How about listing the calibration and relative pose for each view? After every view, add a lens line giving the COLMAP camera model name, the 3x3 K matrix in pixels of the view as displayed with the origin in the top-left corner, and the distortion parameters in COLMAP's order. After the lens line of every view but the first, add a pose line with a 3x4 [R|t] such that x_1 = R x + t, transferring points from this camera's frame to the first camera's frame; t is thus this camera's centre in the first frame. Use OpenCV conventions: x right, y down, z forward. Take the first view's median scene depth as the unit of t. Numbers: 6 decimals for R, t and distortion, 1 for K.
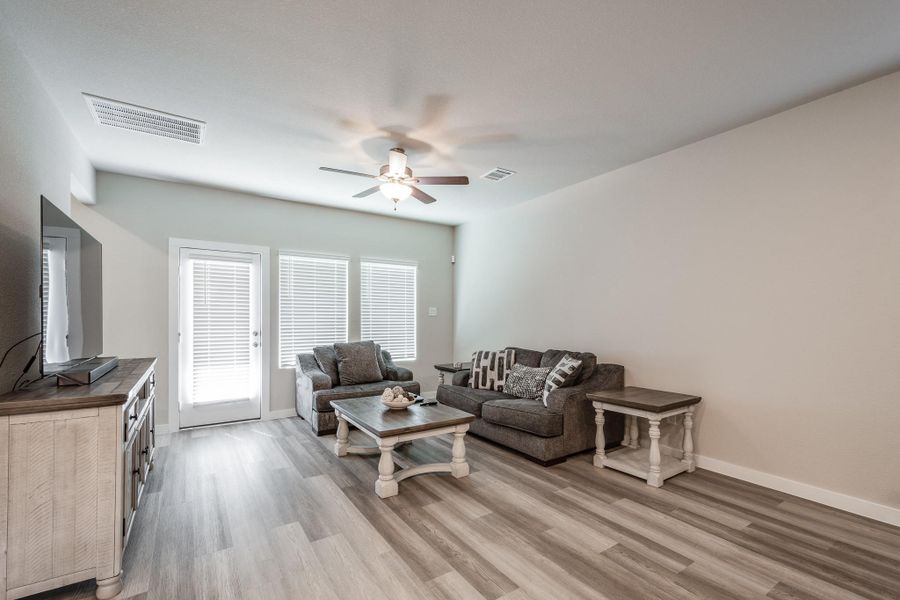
lens RADIAL K [[392.4, 0, 449.3], [0, 392.4, 318.4], [0, 0, 1]] dist [0.008509, -0.002622]
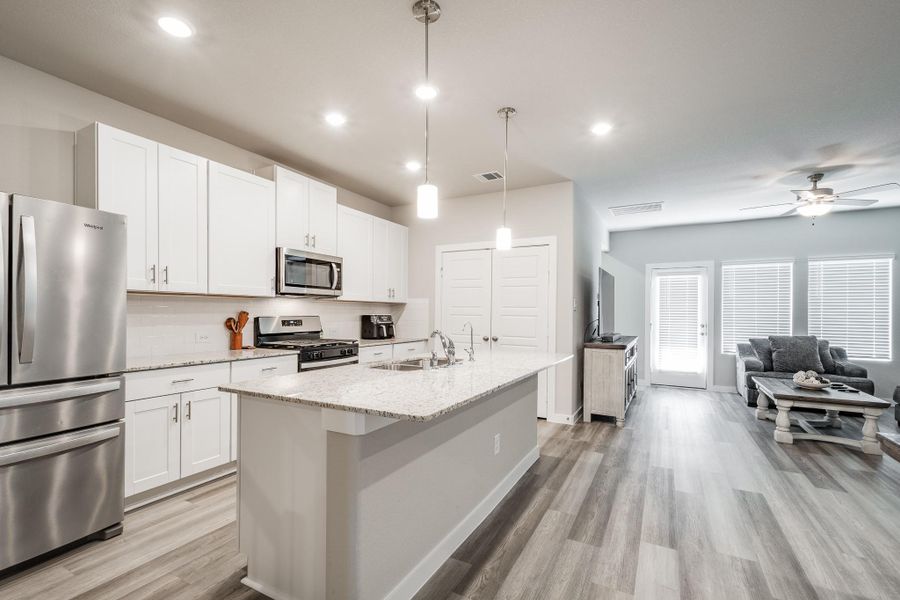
lens RADIAL K [[392.4, 0, 460.1], [0, 392.4, 313.7], [0, 0, 1]] dist [0.008509, -0.002622]
pose [[0.482469, 0.003979, -0.875904, 0.343538], [-0.006200, 0.999980, 0.001127, 0.000766], [0.875891, 0.004887, 0.482484, -0.455691]]
